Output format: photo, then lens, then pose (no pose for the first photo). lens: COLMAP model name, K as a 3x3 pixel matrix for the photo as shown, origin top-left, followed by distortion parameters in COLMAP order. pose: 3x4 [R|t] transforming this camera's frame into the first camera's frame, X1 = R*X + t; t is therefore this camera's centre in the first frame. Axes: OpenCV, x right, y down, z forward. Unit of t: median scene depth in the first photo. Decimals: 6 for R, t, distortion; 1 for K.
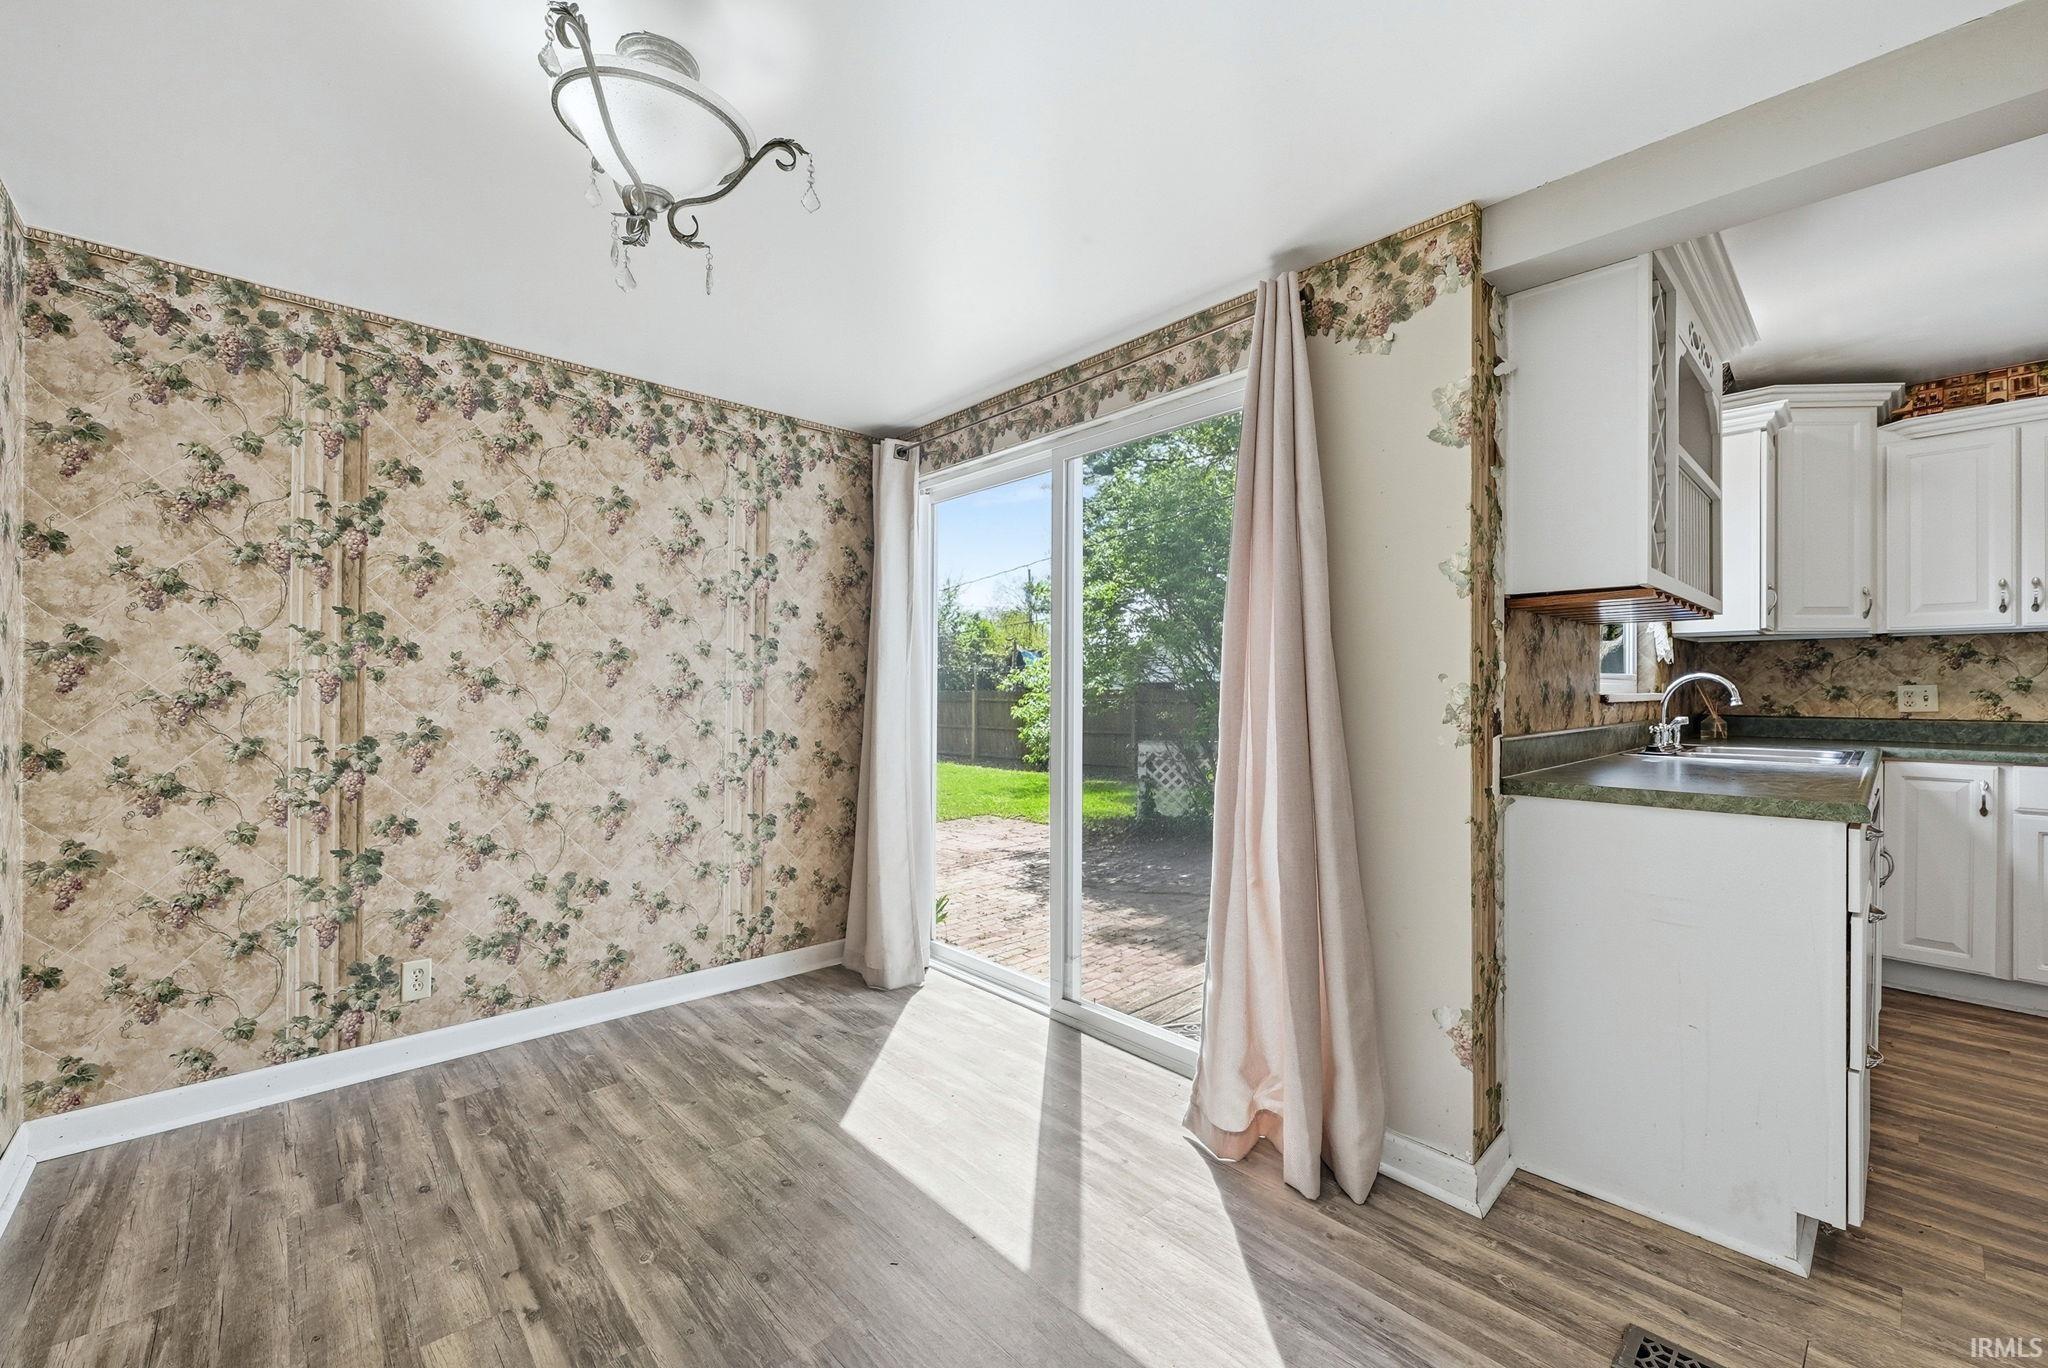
lens RADIAL K [[825.8, 0, 967.1], [0, 825.8, 690.1], [0, 0, 1]] dist [-0.008956, 0.001069]
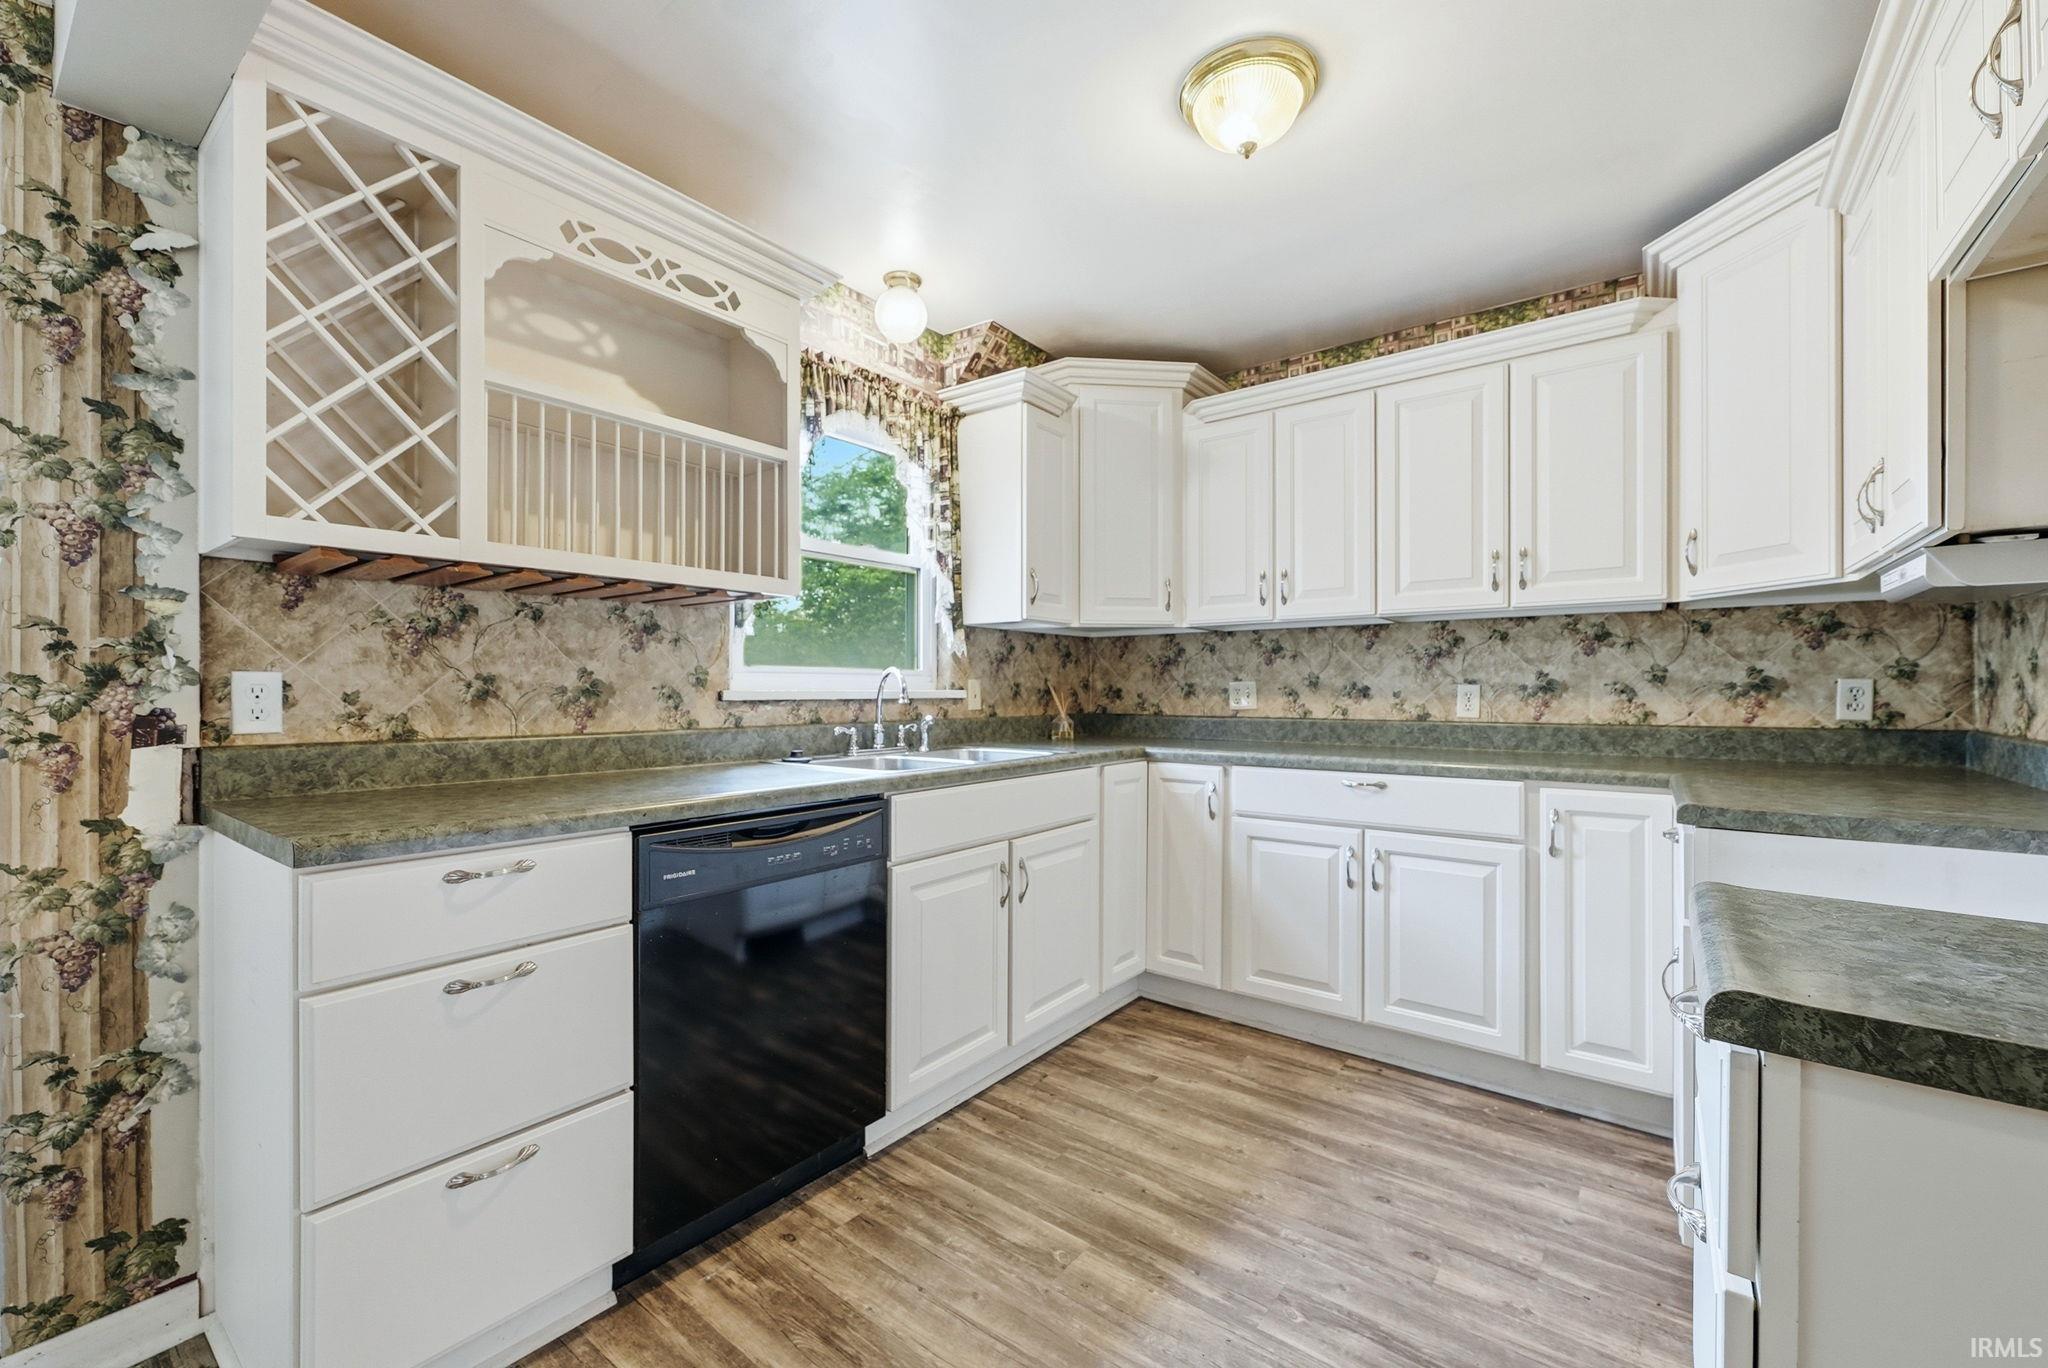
lens RADIAL K [[825.8, 0, 991.8], [0, 825.8, 696.7], [0, 0, 1]] dist [-0.008956, 0.001069]
pose [[0.984168, -0.000378, 0.177236, 0.734402], [-0.000732, 0.999981, 0.006199, 0.006100], [-0.177235, -0.006231, 0.984149, 0.098159]]
